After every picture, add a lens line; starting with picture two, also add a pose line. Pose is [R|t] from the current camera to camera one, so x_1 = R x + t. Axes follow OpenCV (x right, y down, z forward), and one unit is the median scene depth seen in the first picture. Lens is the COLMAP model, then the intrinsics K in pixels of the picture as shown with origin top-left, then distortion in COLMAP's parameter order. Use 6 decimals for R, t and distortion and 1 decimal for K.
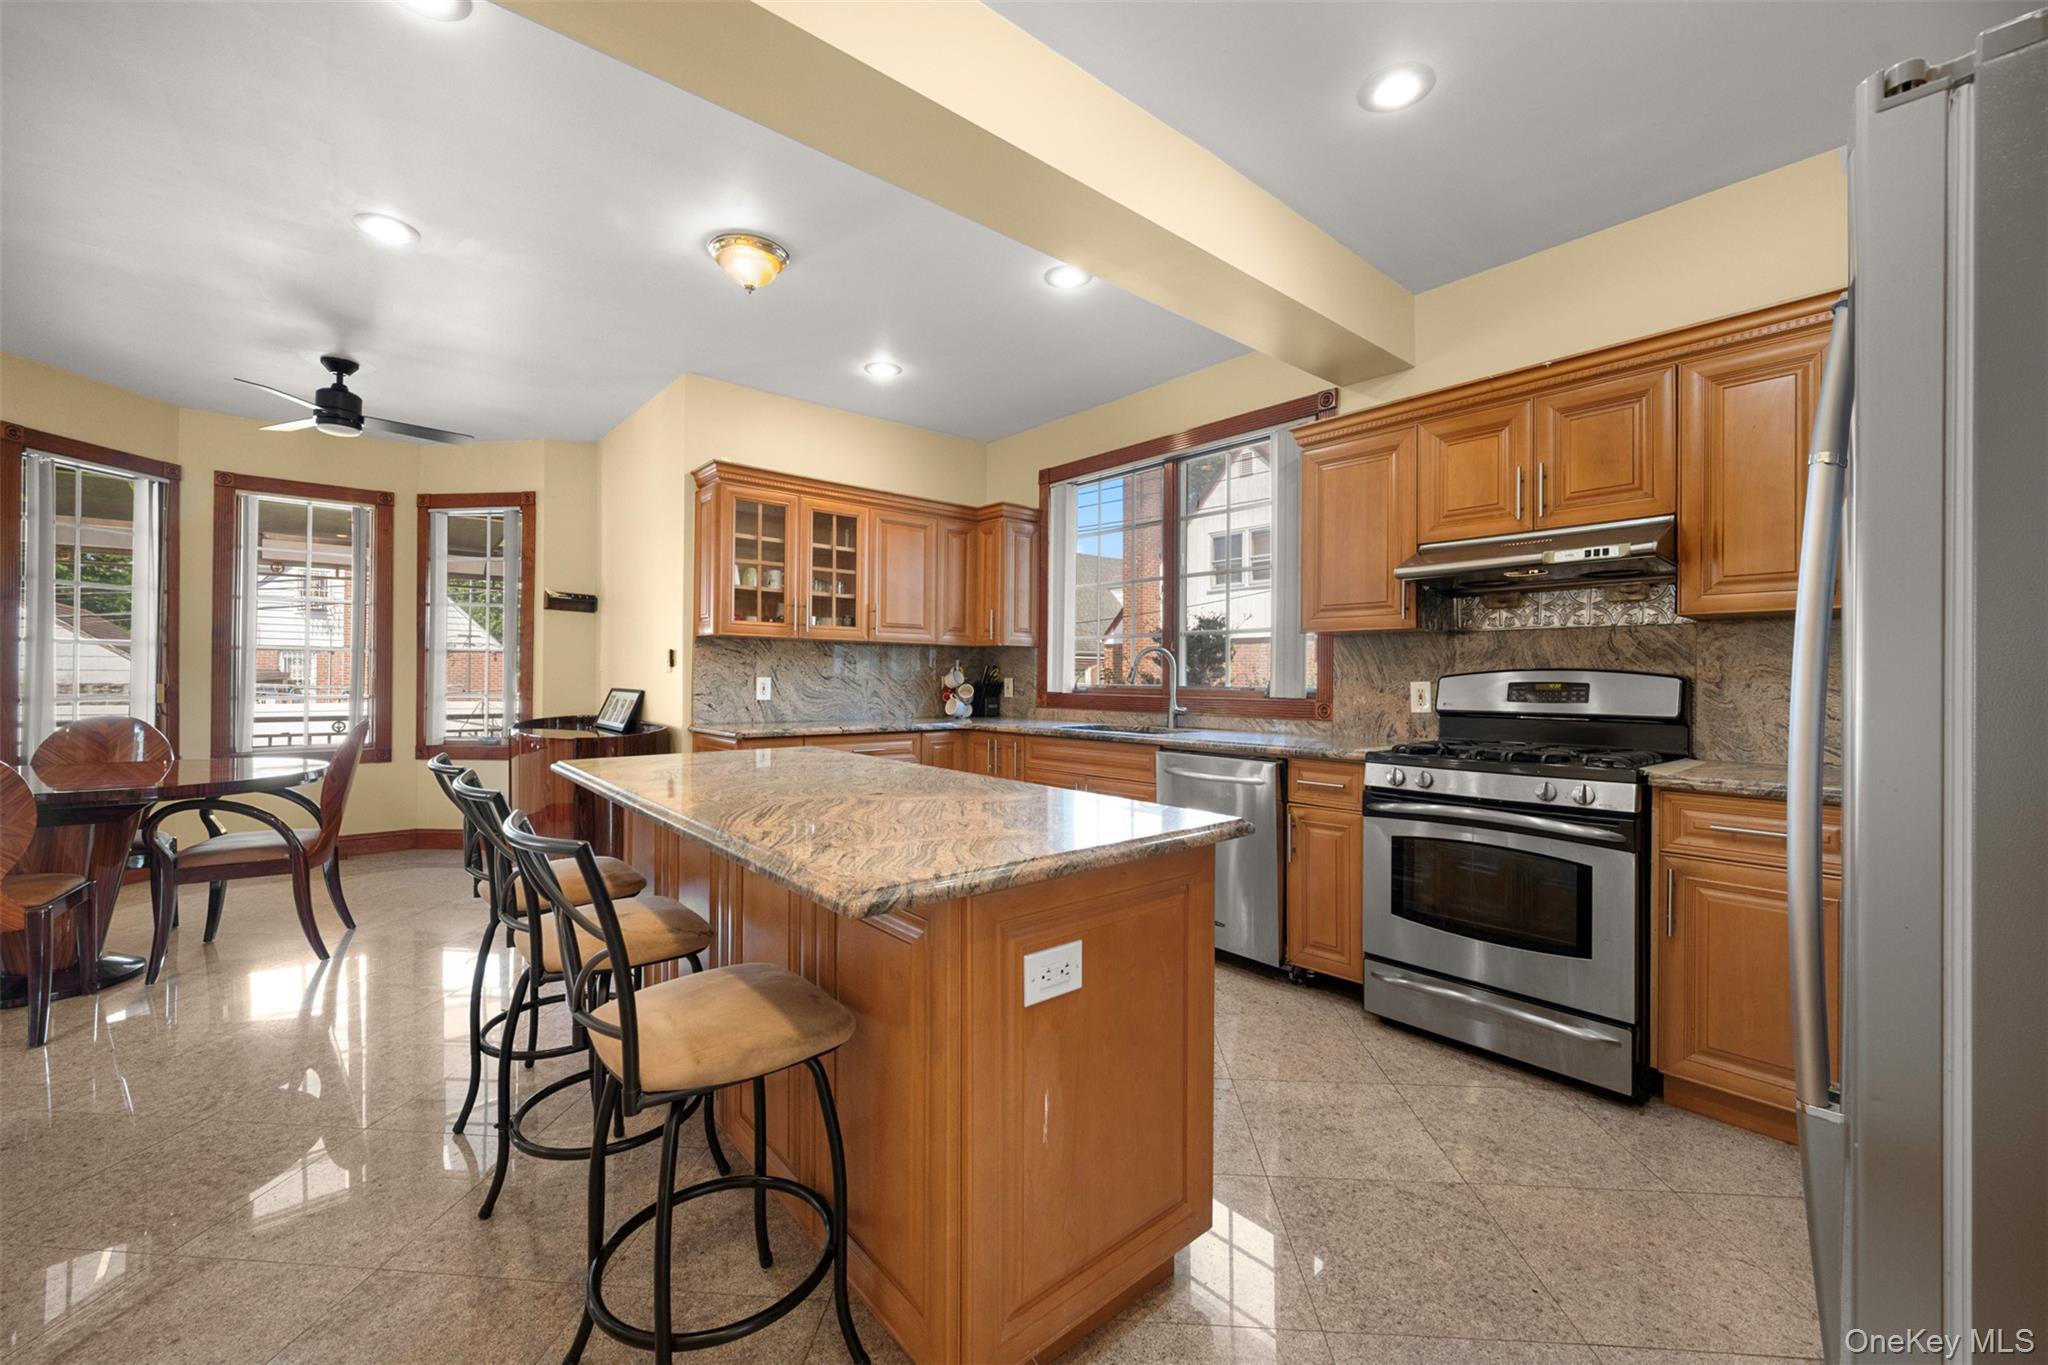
lens RADIAL K [[822.9, 0, 1027.8], [0, 822.9, 673.2], [0, 0, 1]] dist [0.001038, 0.000176]
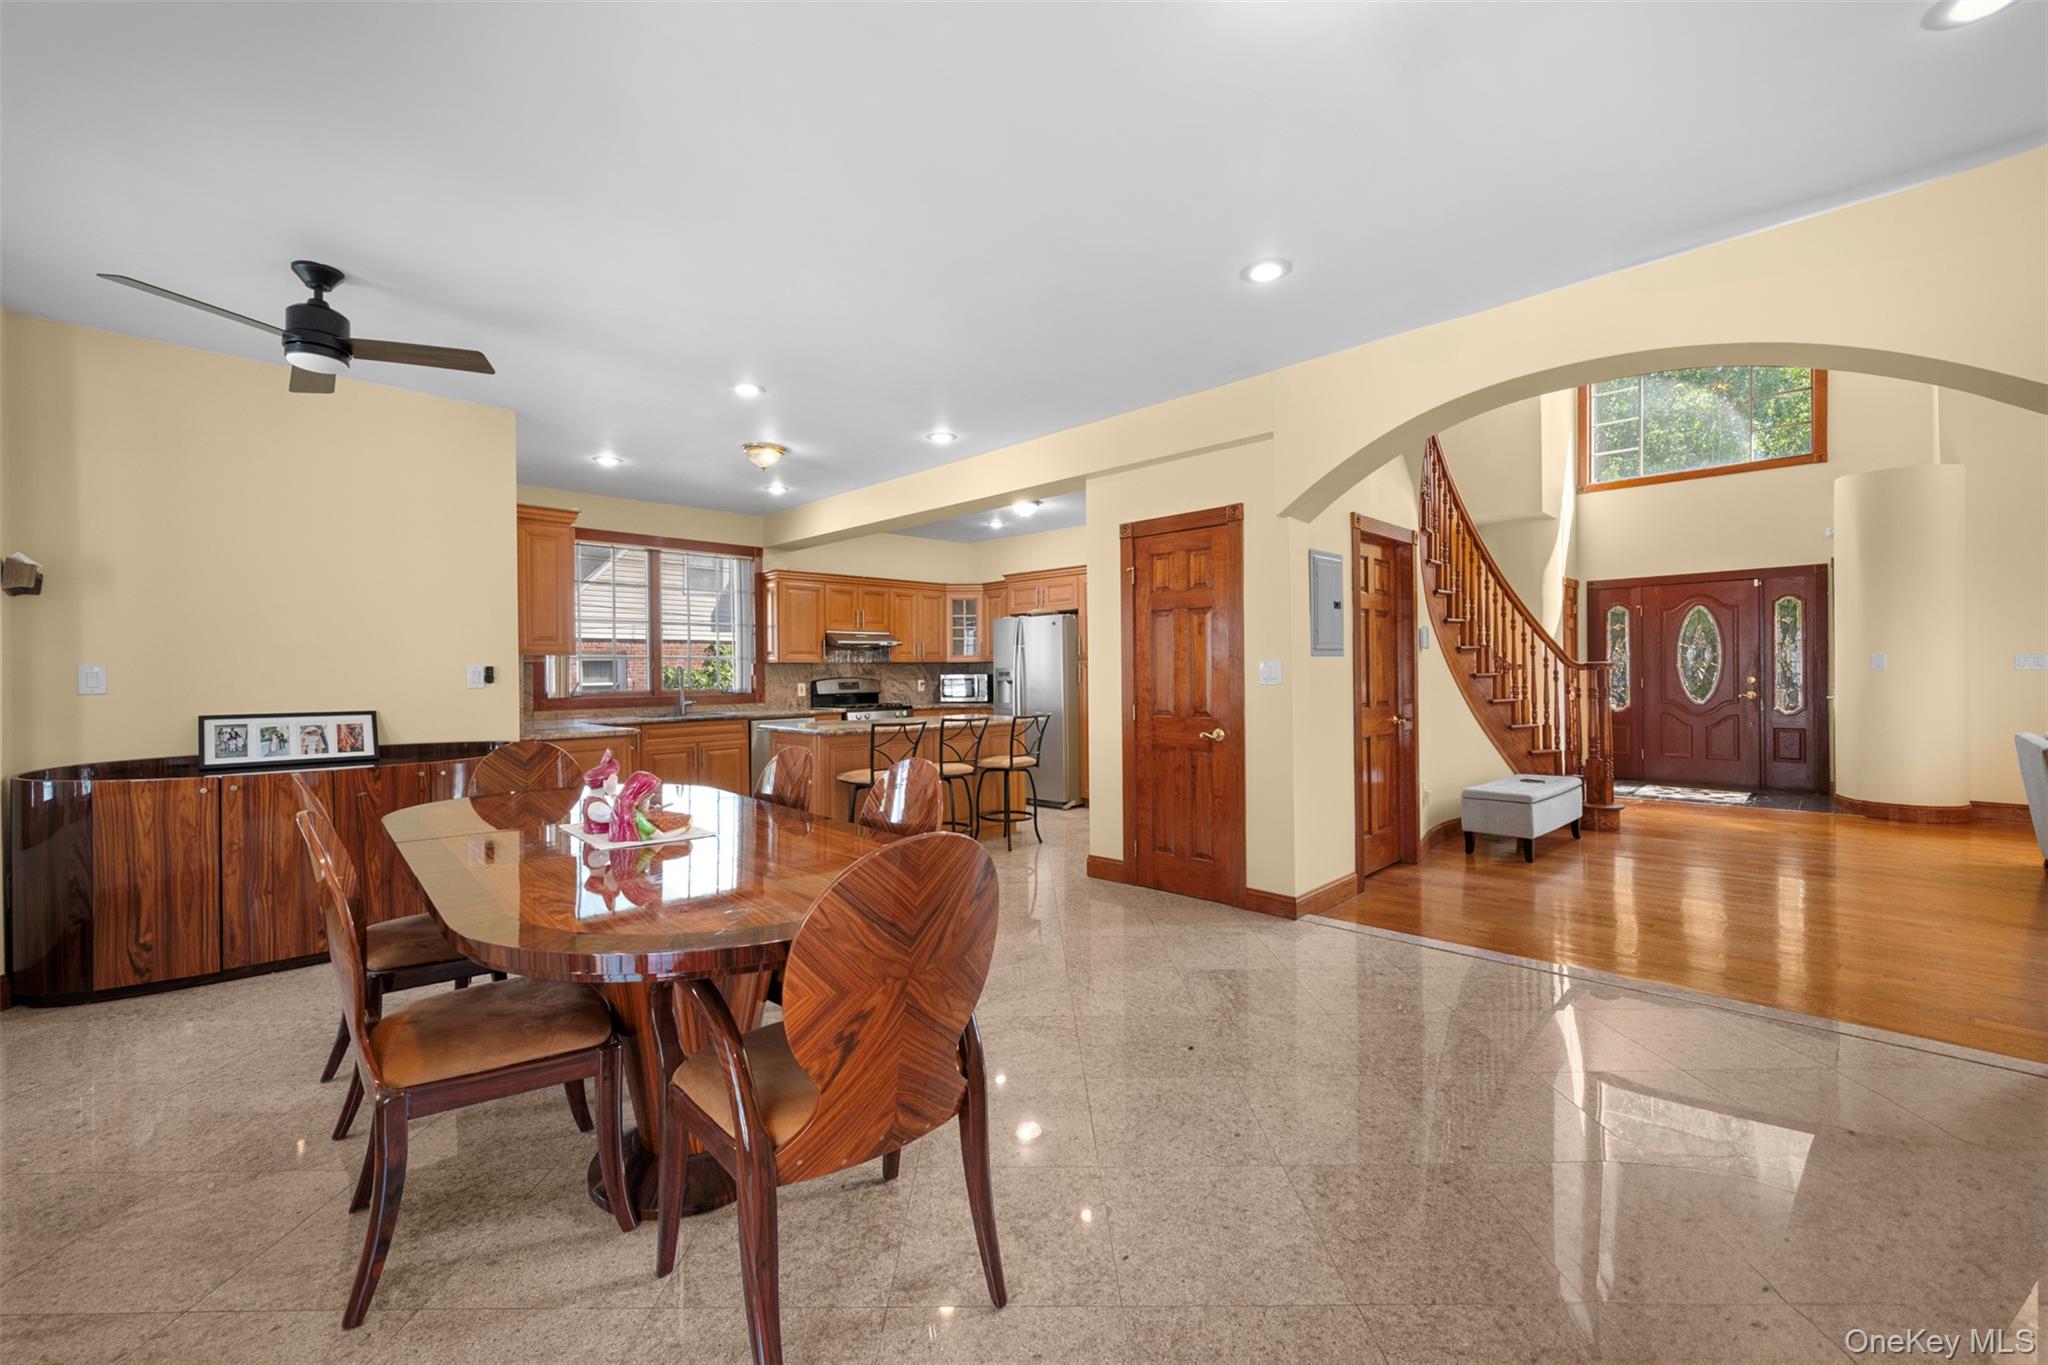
lens RADIAL K [[822.9, 0, 1027.8], [0, 822.9, 673.2], [0, 0, 1]] dist [0.001038, 0.000176]
pose [[-0.091940, -0.004491, 0.995754, -1.609832], [0.006862, 0.999963, 0.005144, -0.021991], [-0.995741, 0.007306, -0.091905, 0.447526]]
